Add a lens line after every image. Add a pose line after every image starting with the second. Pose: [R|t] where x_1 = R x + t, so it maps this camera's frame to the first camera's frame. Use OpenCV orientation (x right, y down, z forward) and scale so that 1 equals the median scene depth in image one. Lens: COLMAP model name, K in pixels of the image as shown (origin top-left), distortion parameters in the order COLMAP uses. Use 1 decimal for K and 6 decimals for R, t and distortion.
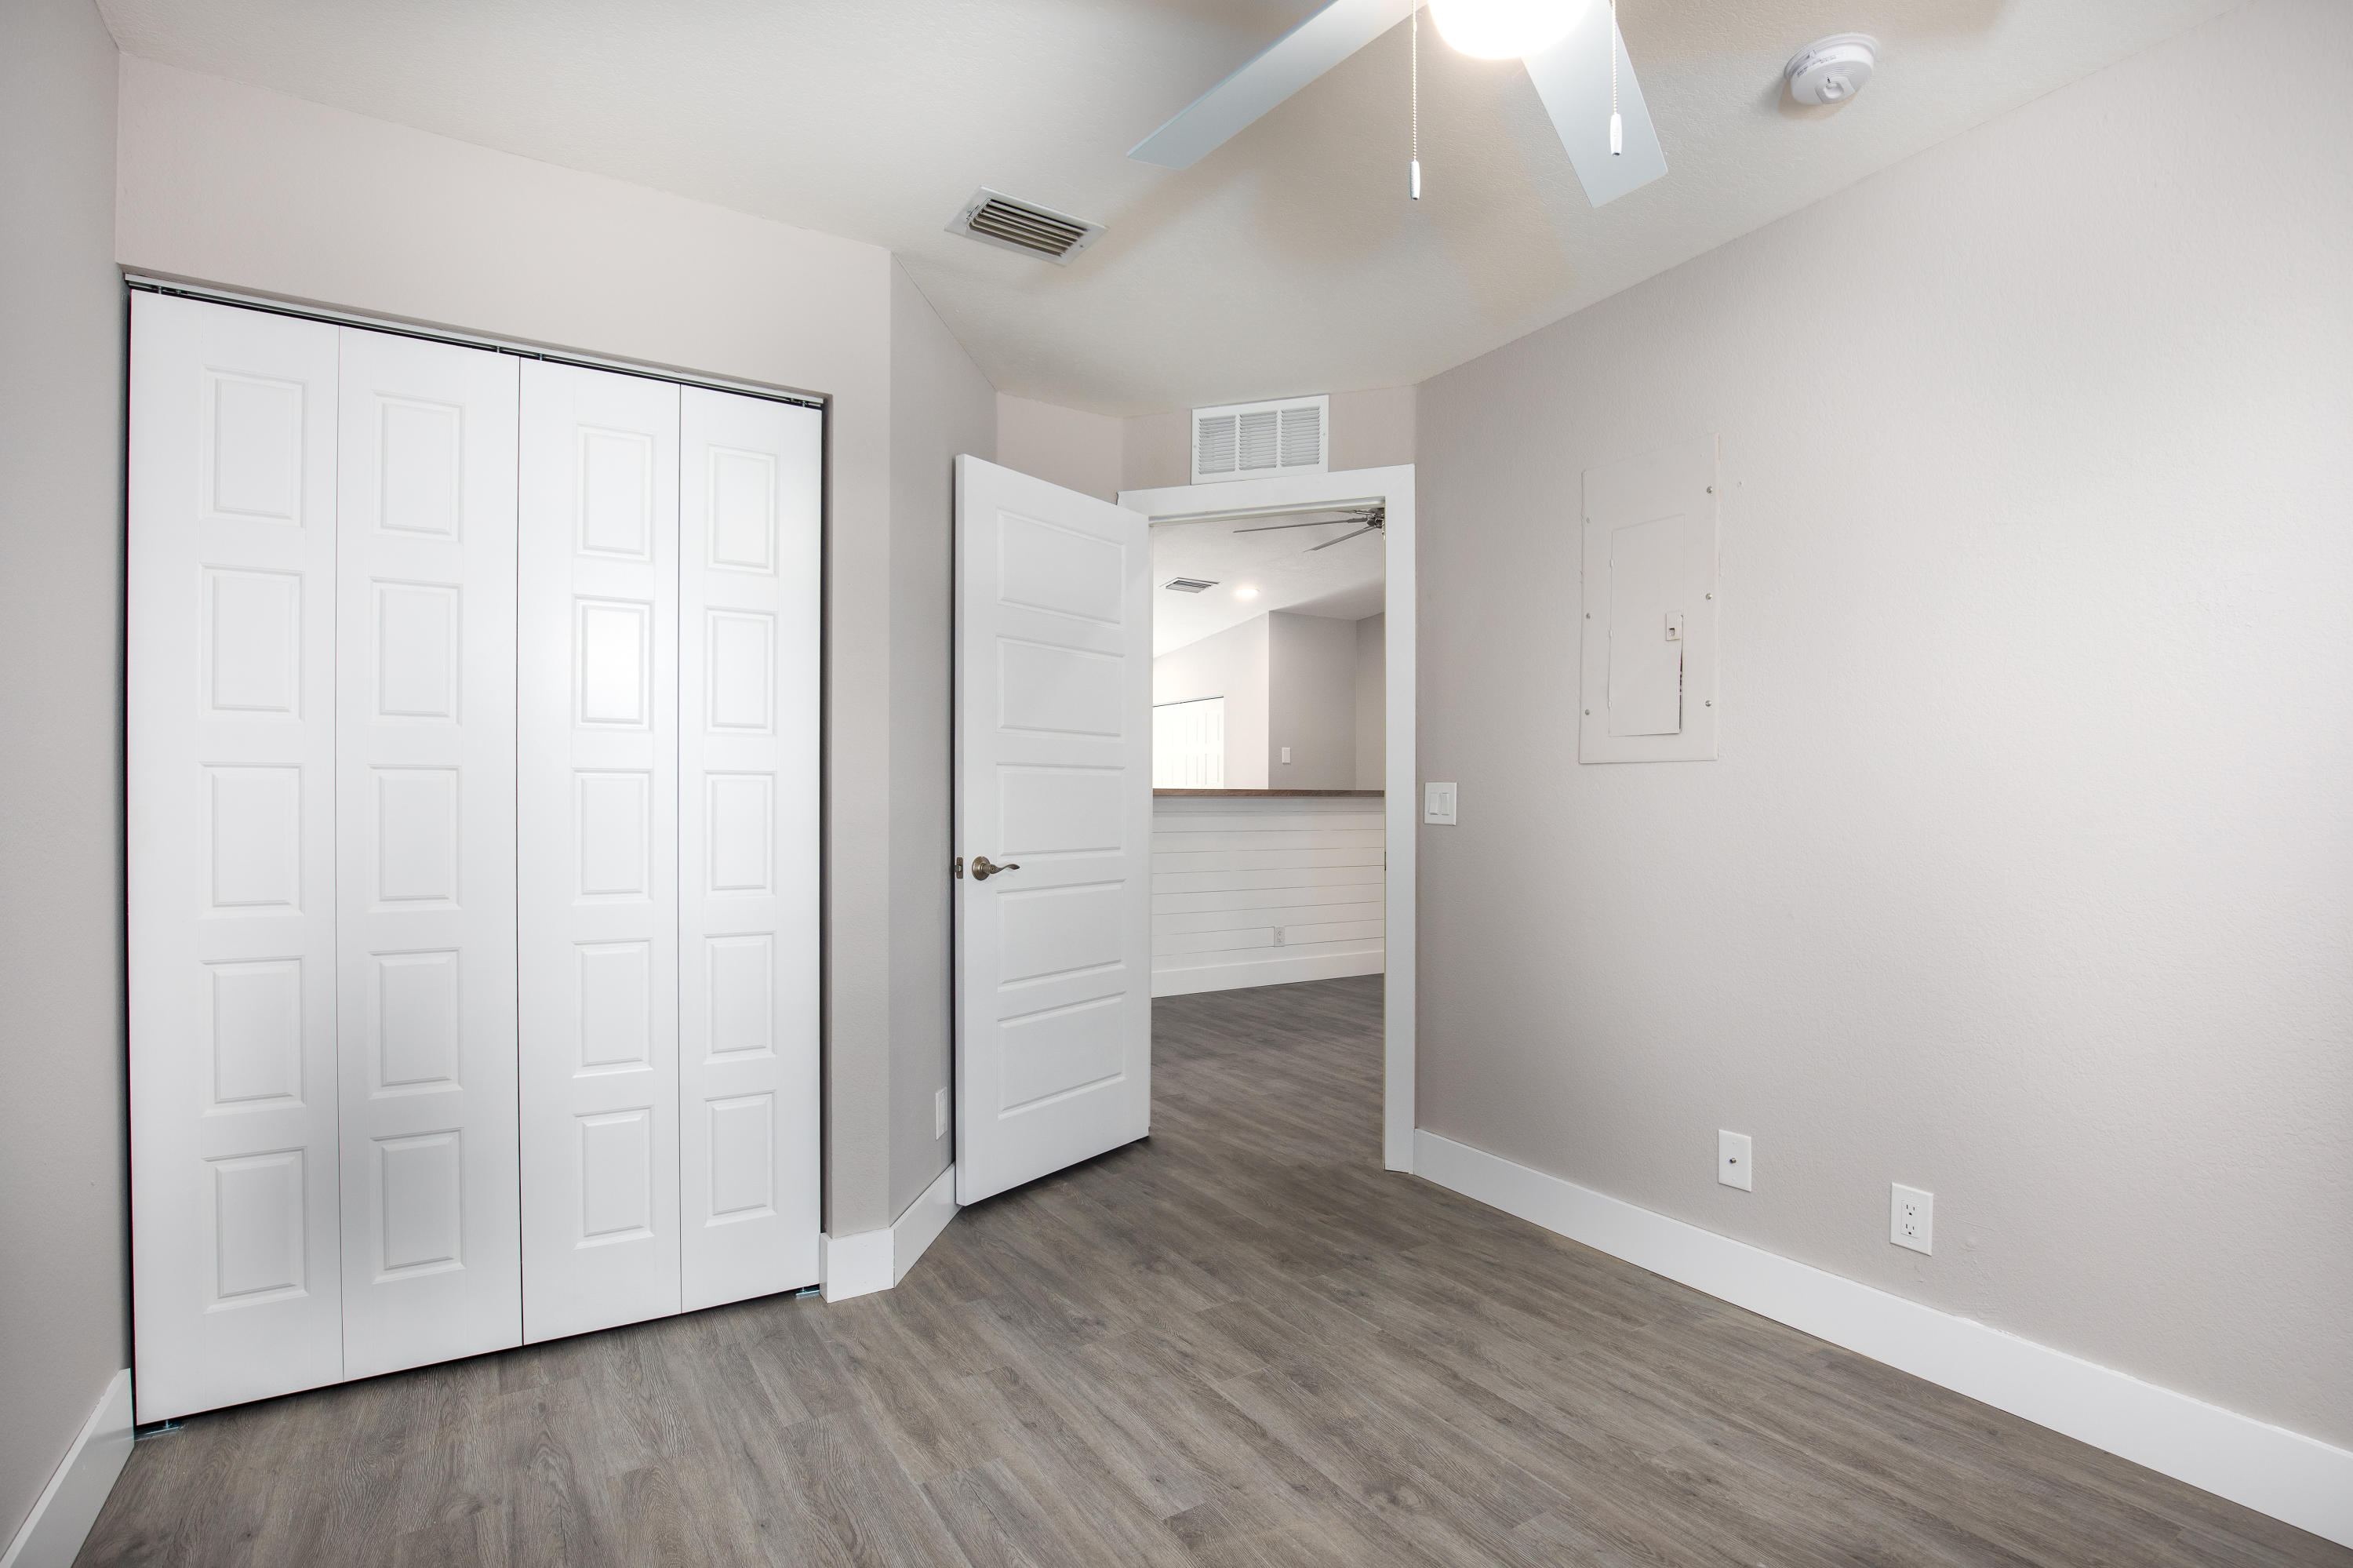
lens RADIAL K [[1169.7, 0, 1178.3], [0, 1169.7, 811.1], [0, 0, 1]] dist [-0.004597, -0.000847]
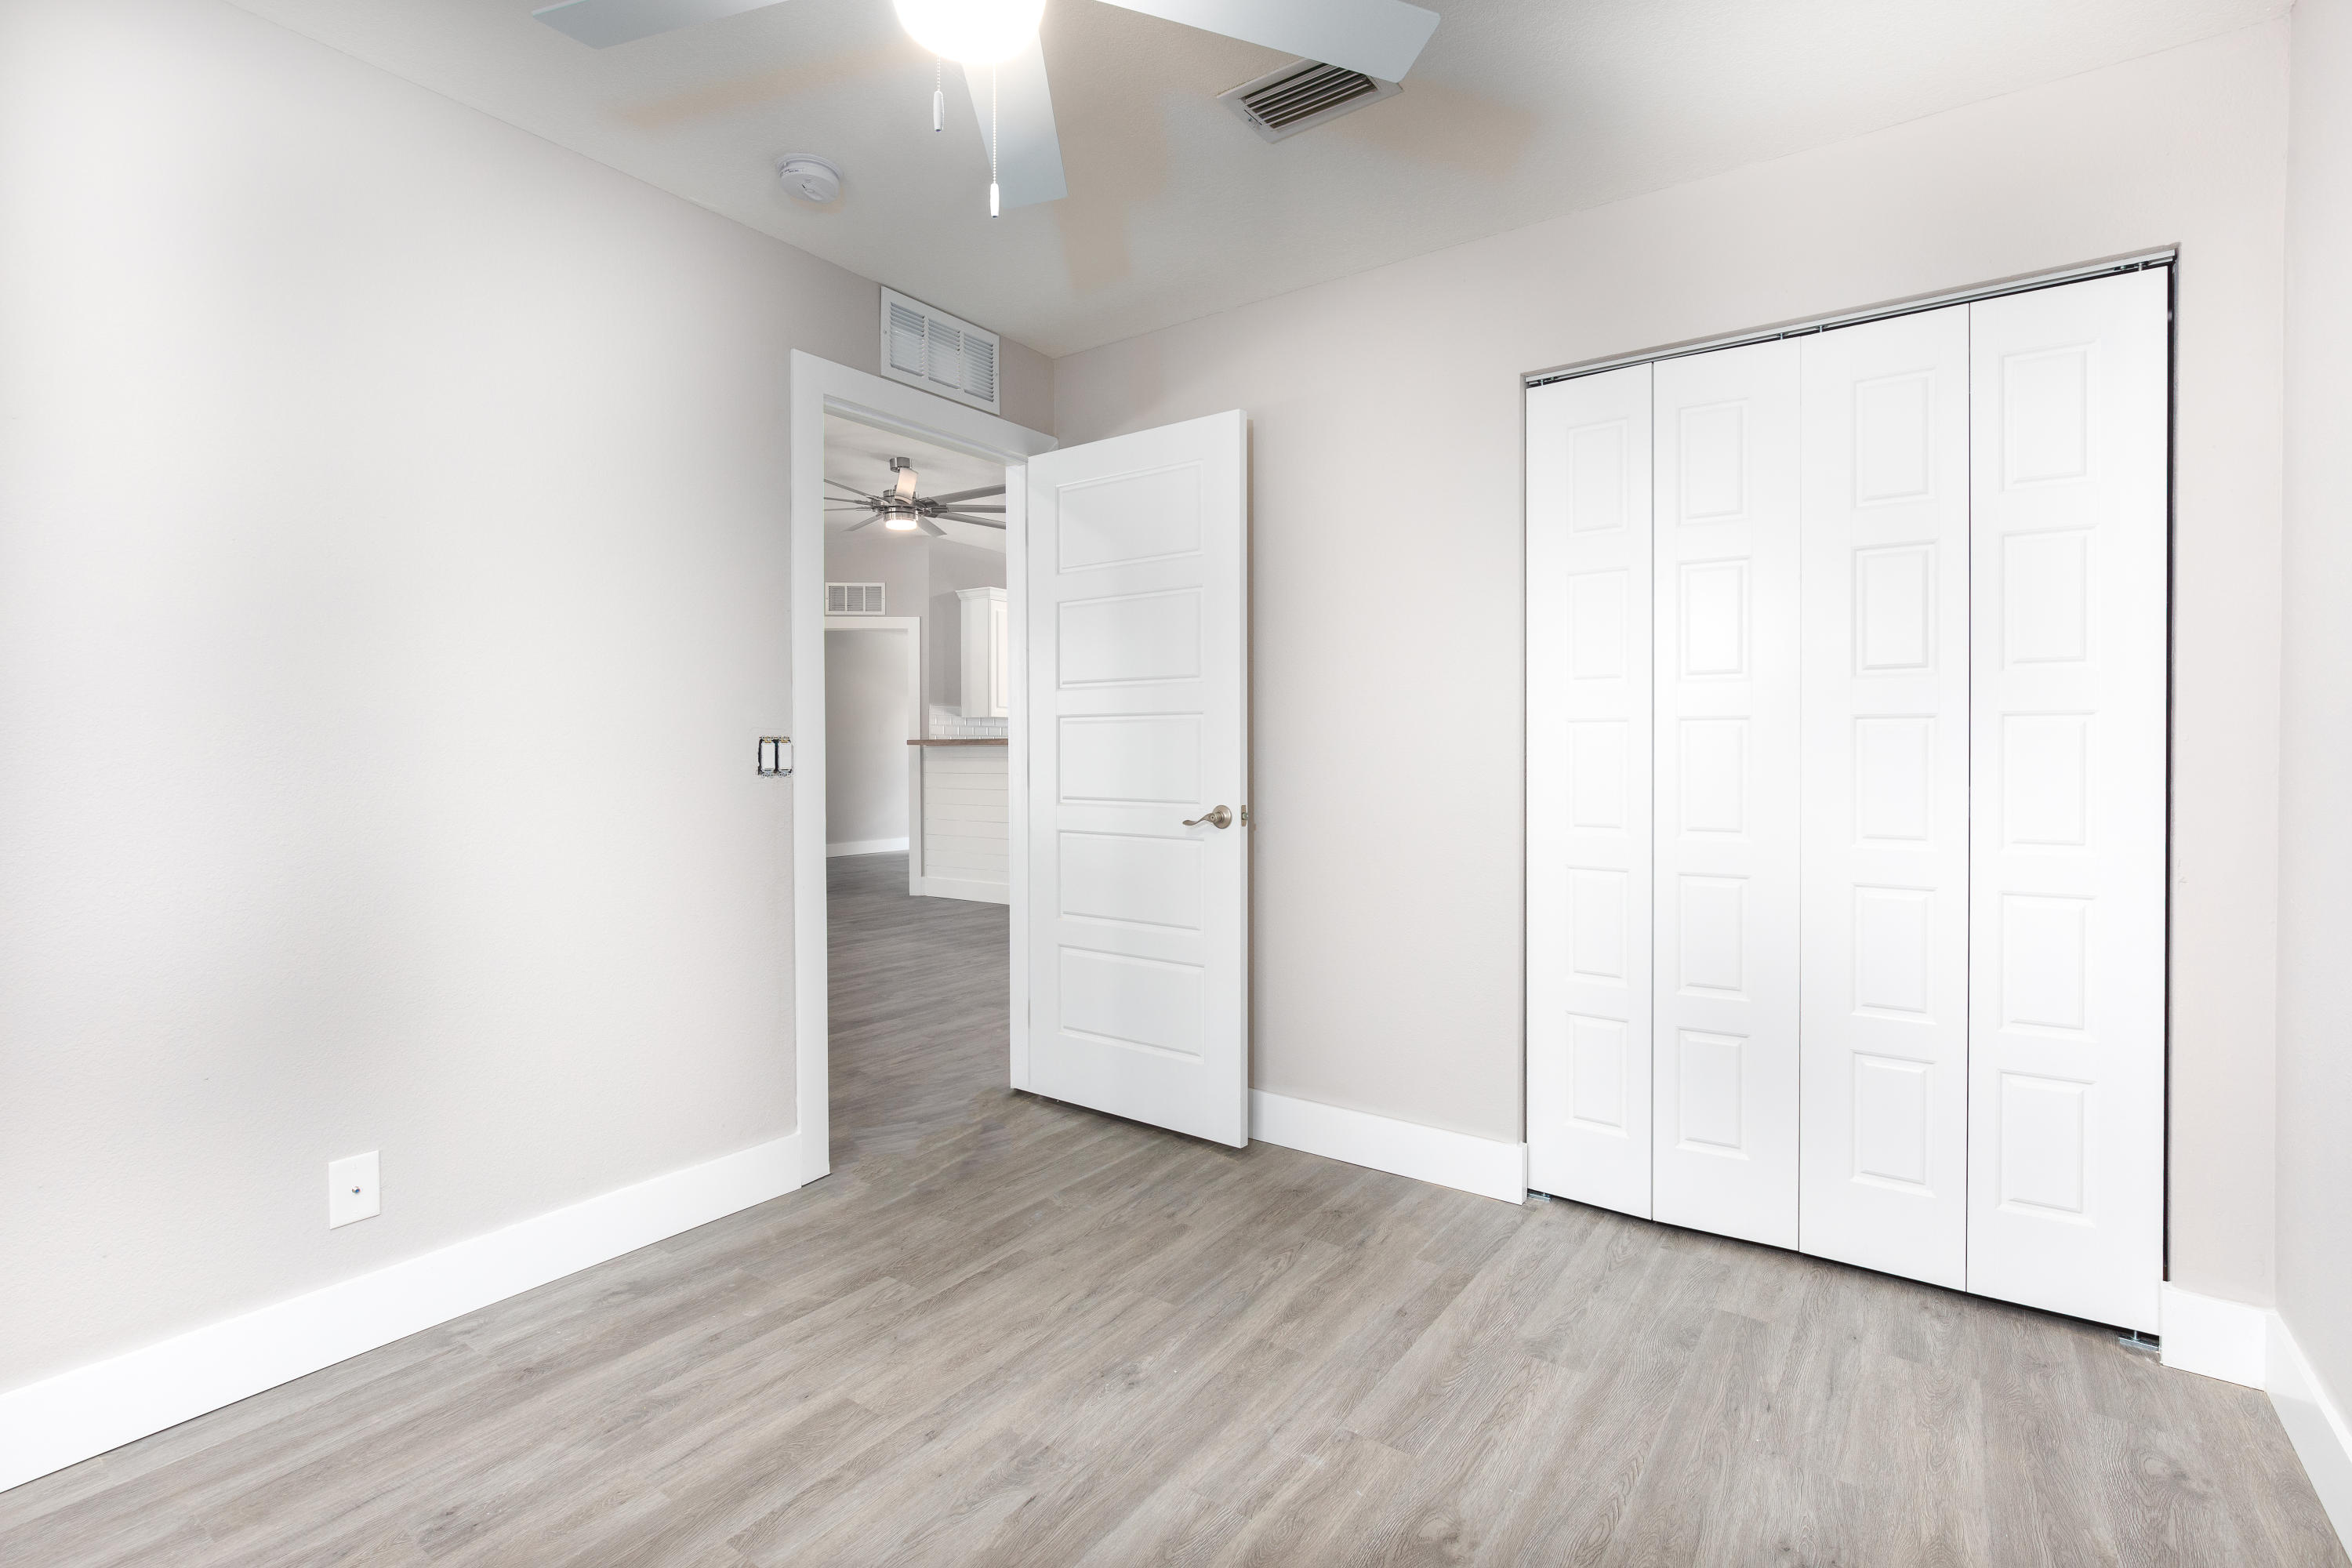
lens RADIAL K [[1077.2, 0, 1178.4], [0, 1077.2, 754.3], [0, 0, 1]] dist [0.000015, 0.000156]
pose [[0.393171, 0.003145, -0.919460, 0.141947], [-0.004780, 0.999988, 0.001377, -0.000678], [0.919453, 0.003854, 0.393181, 0.089863]]
